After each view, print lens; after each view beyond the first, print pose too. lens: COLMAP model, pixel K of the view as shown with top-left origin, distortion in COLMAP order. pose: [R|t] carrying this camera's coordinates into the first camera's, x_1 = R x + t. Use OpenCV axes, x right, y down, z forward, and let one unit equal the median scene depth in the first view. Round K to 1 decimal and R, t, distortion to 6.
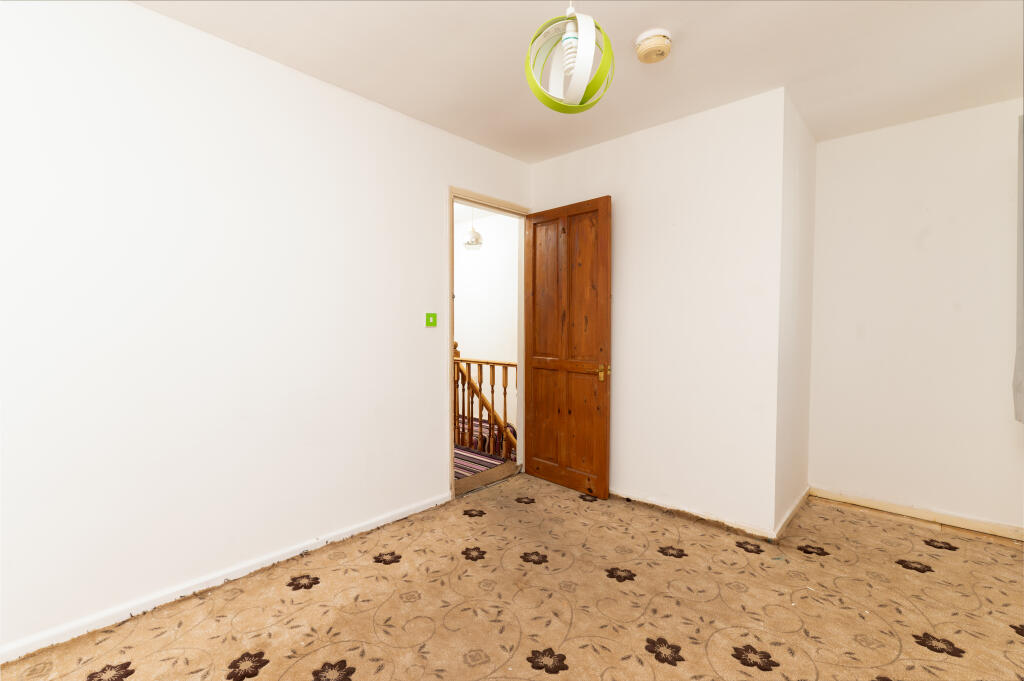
lens RADIAL K [[457.3, 0, 508.6], [0, 457.3, 316.7], [0, 0, 1]] dist [-0.002601, 0.001119]
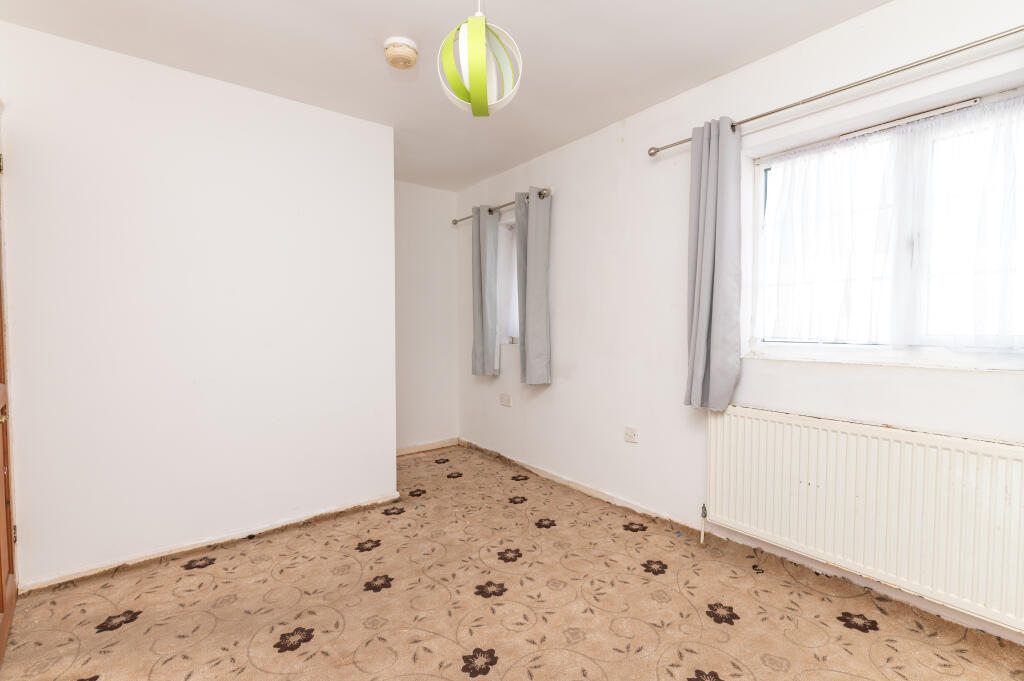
lens RADIAL K [[457.3, 0, 510.2], [0, 457.3, 345.9], [0, 0, 1]] dist [-0.002601, 0.001119]
pose [[0.165791, -0.053722, 0.984697, -0.561208], [-0.015499, 0.998250, 0.057071, 0.007823], [-0.986039, -0.024723, 0.164668, 0.524207]]
